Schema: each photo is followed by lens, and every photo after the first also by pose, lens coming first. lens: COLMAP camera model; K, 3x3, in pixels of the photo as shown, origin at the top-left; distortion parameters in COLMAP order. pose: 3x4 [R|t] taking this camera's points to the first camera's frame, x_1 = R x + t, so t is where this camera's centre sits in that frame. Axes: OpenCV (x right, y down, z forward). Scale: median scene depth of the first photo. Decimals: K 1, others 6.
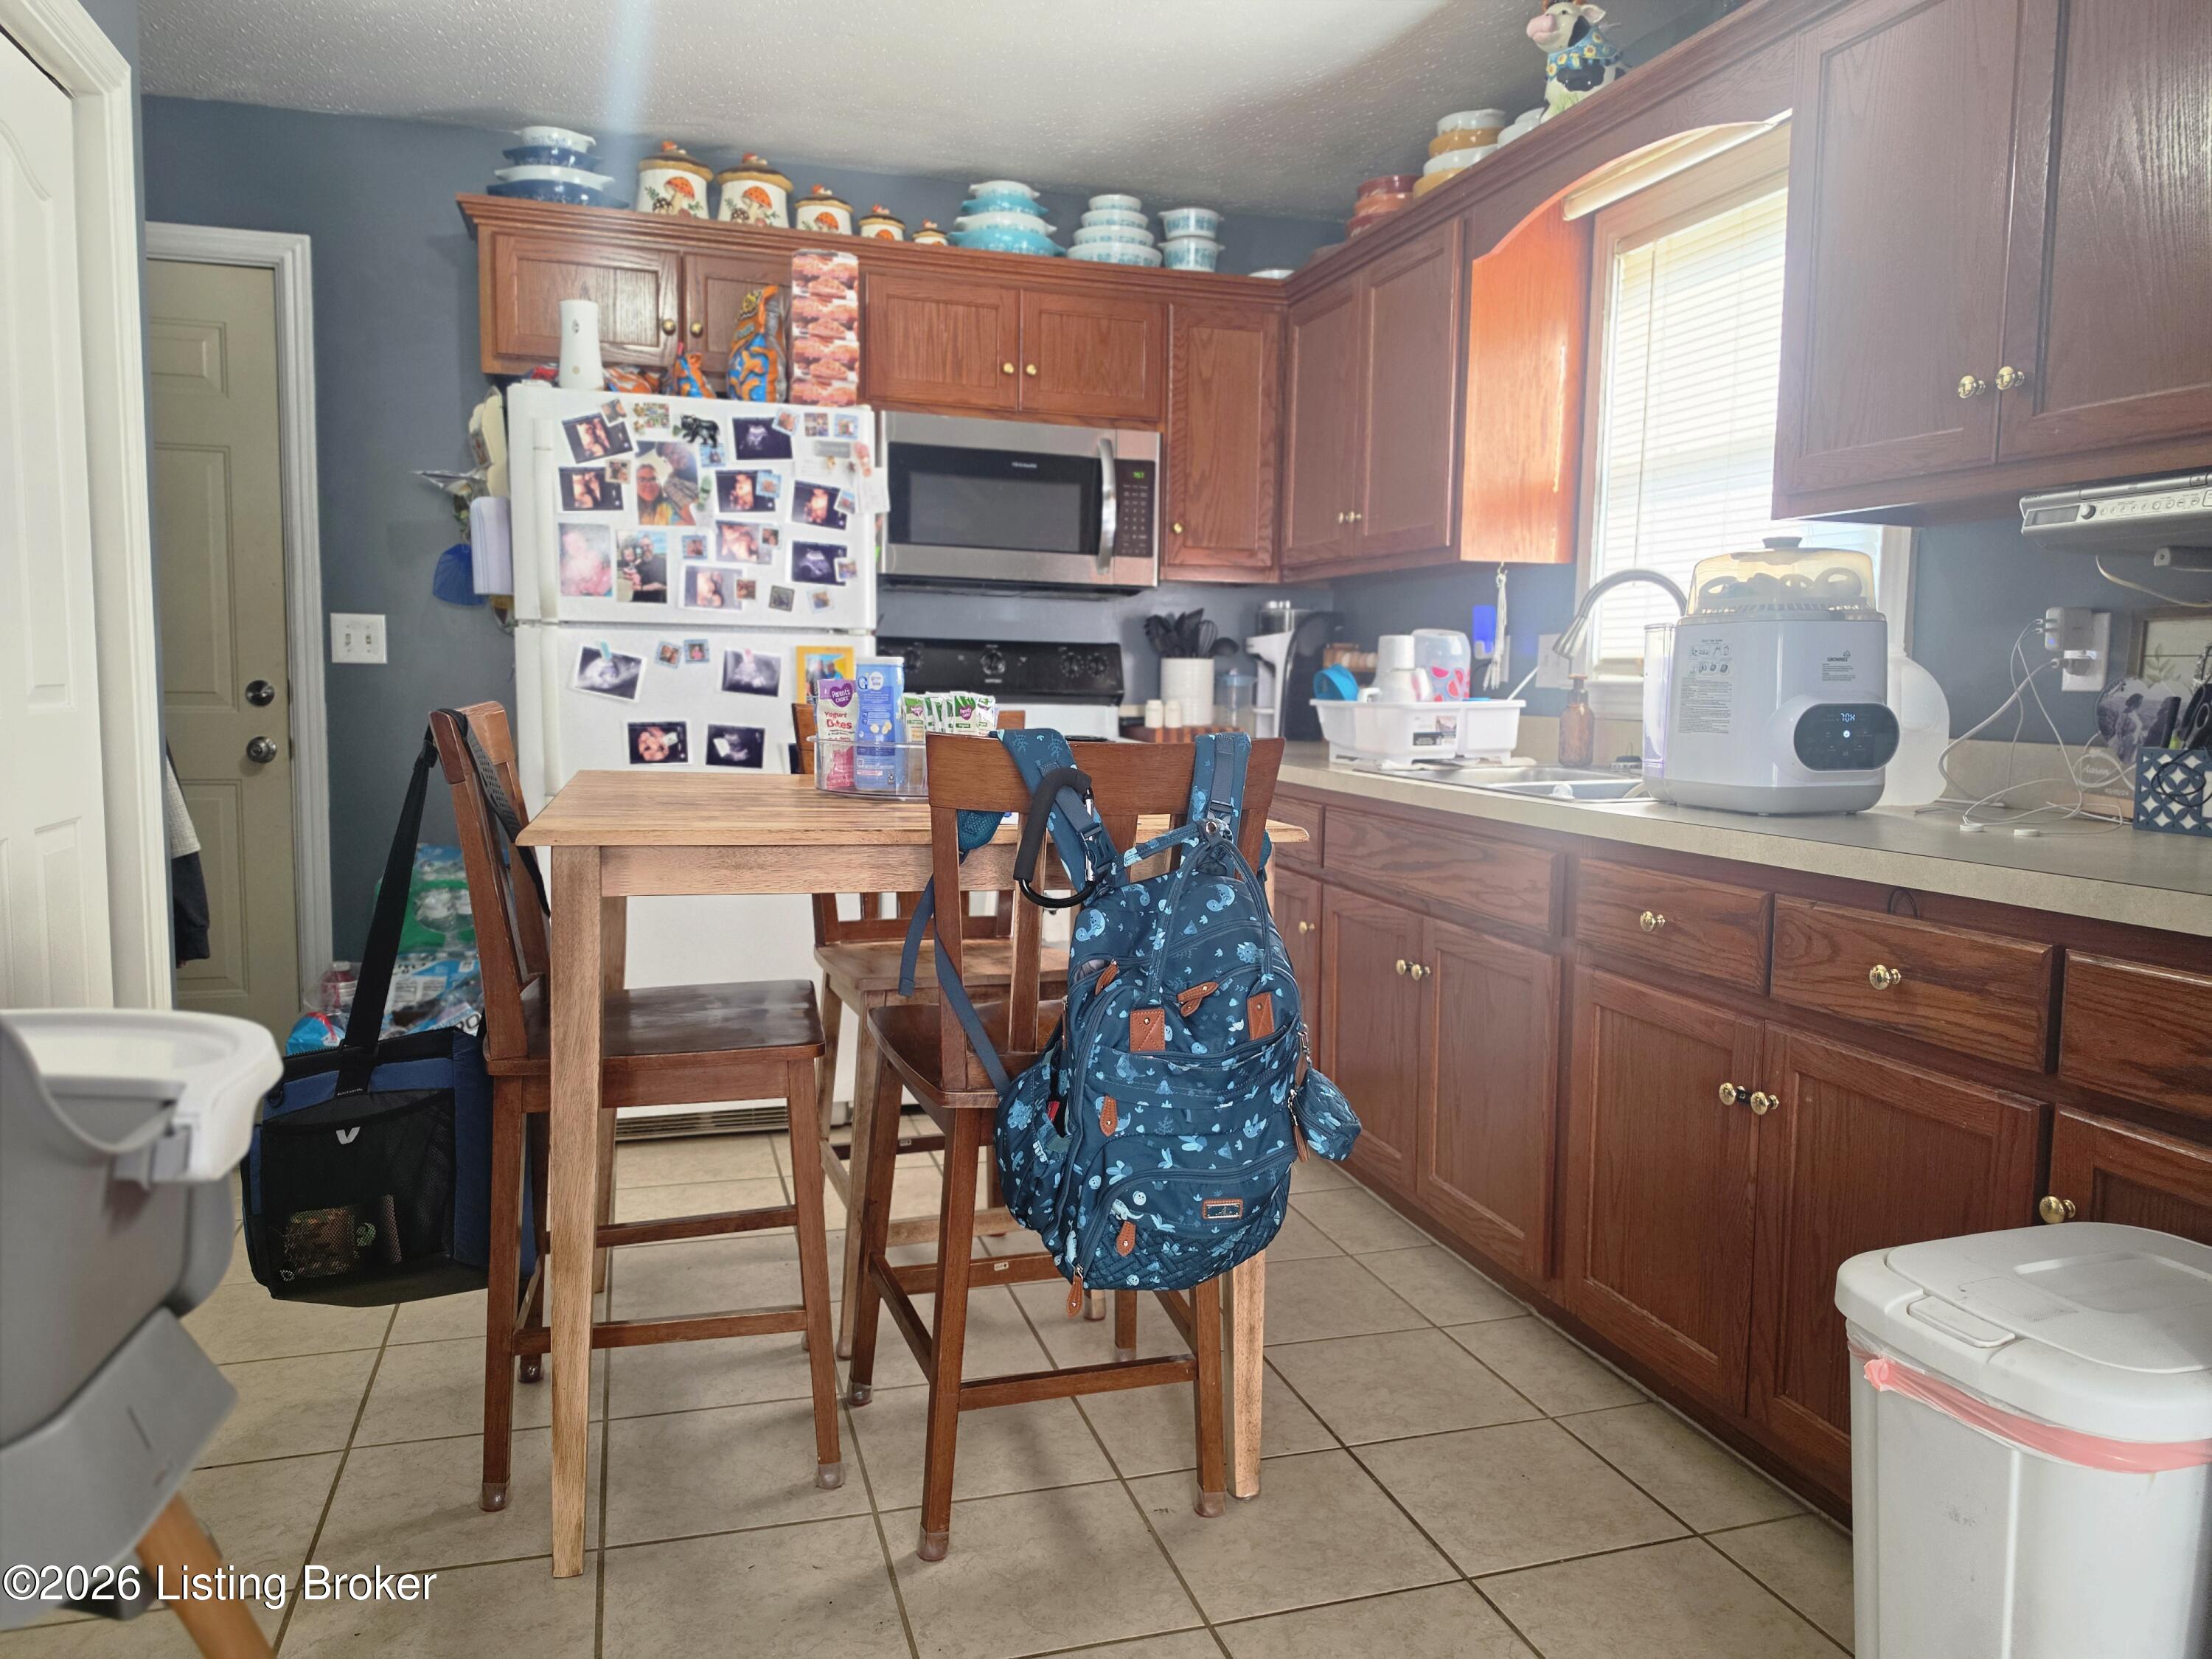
lens RADIAL K [[1516.2, 0, 1117.1], [0, 1516.2, 837.4], [0, 0, 1]] dist [0.041871, -0.078897]
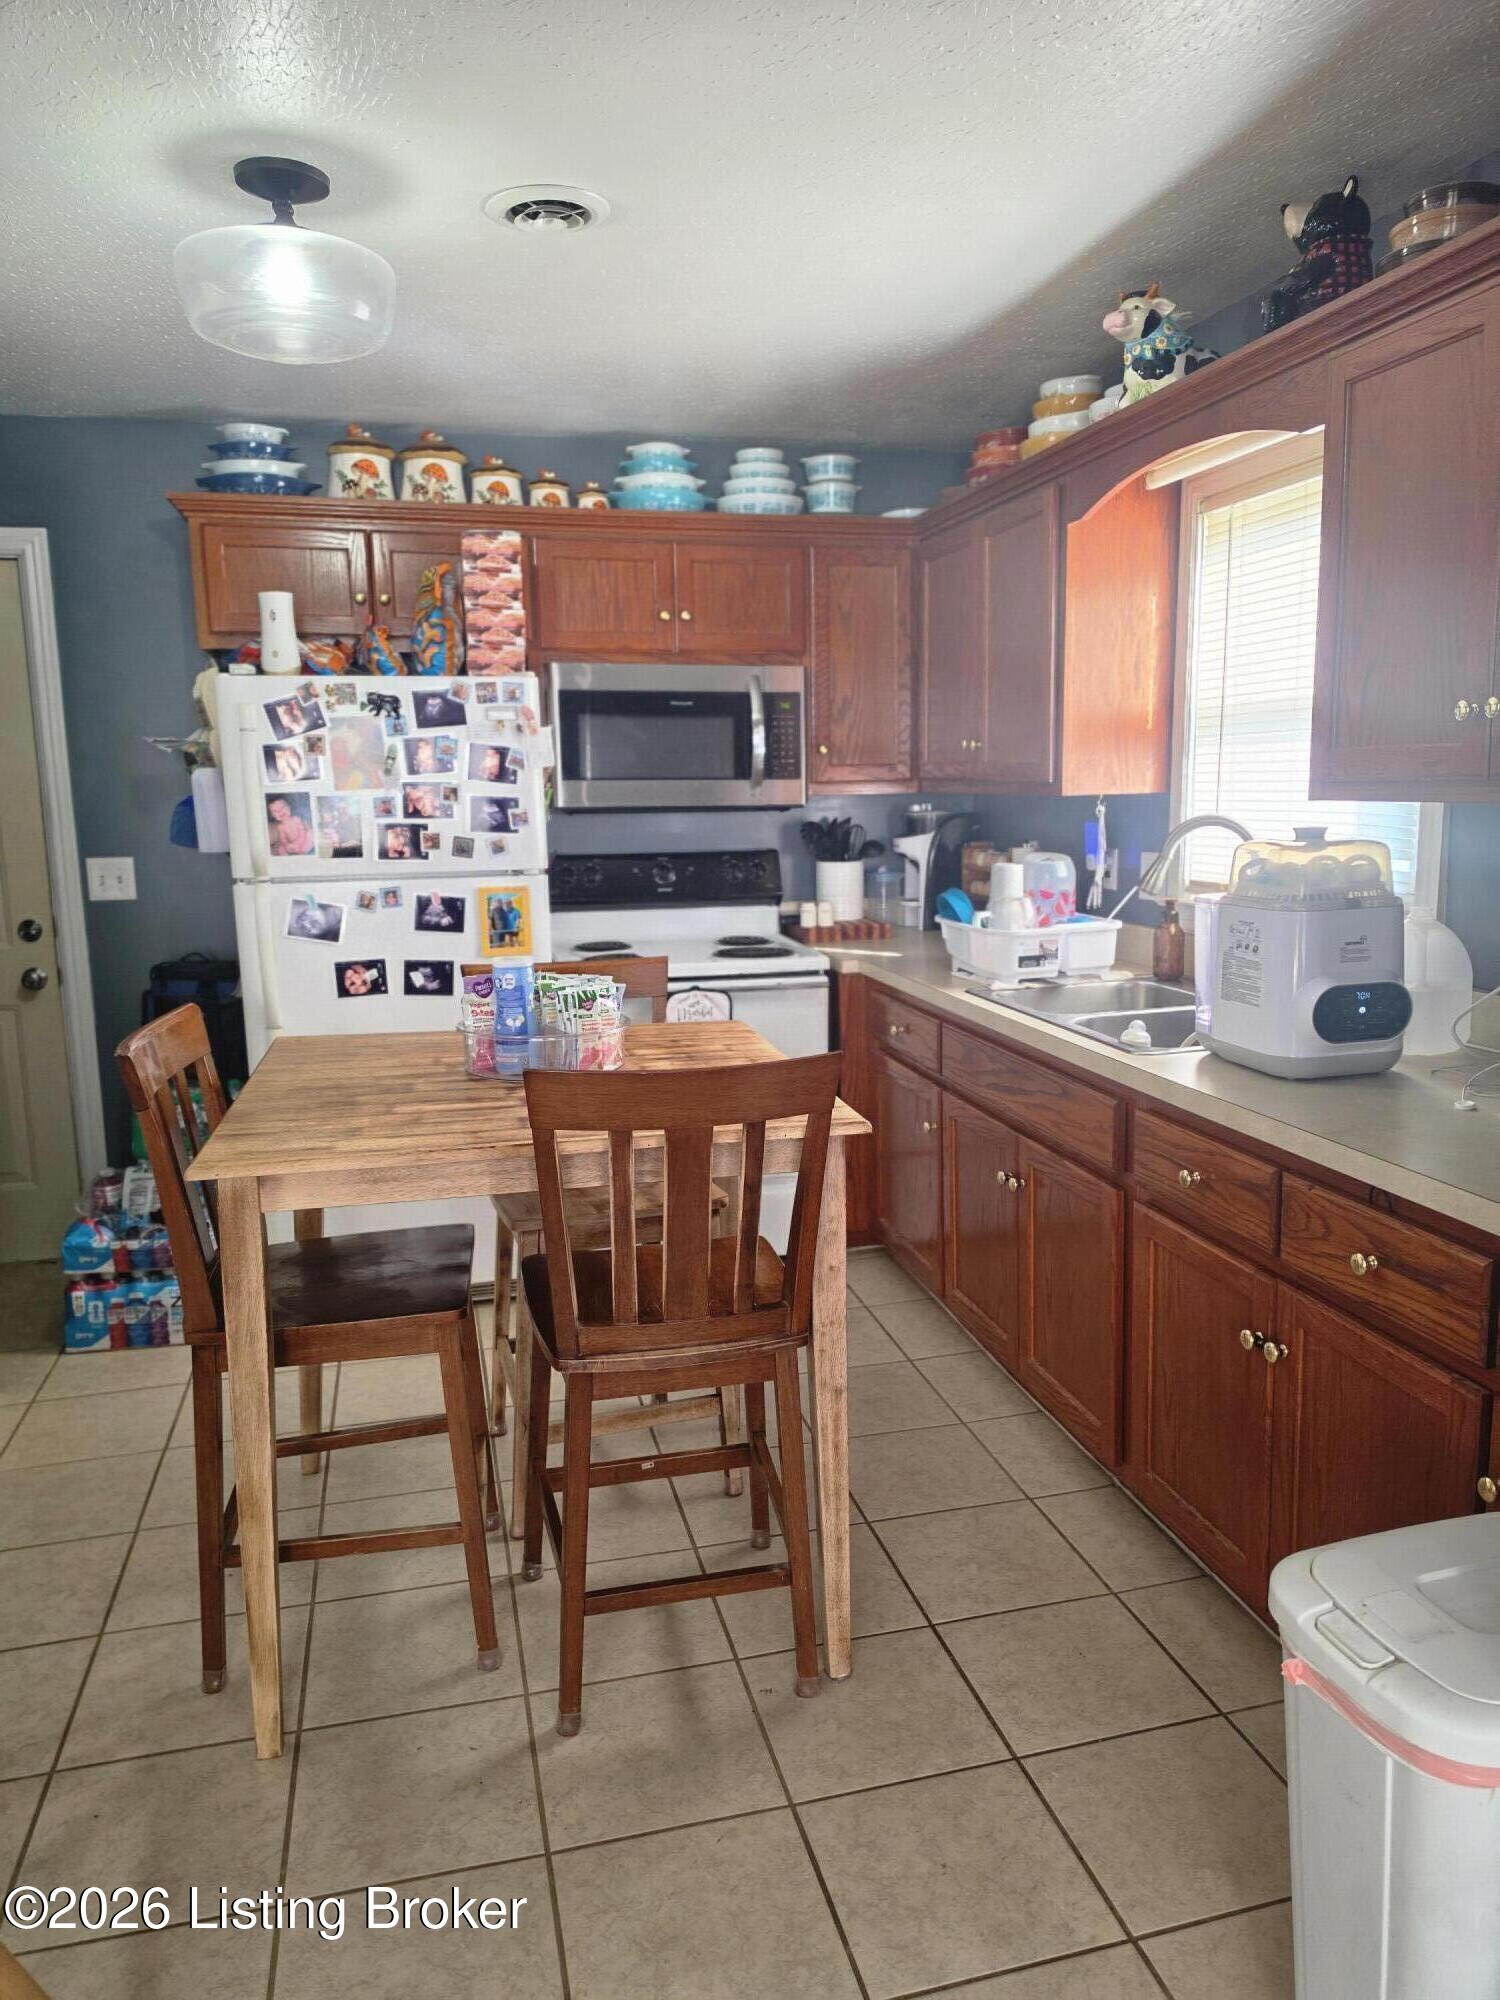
lens RADIAL K [[1370.9, 0, 779.2], [0, 1370.9, 1005.2], [0, 0, 1]] dist [0.041871, -0.078897]
pose [[0.998380, -0.025379, -0.050925, 0.083078], [0.028376, 0.997854, 0.059014, -0.118544], [0.049318, -0.060363, 0.996957, -0.027914]]
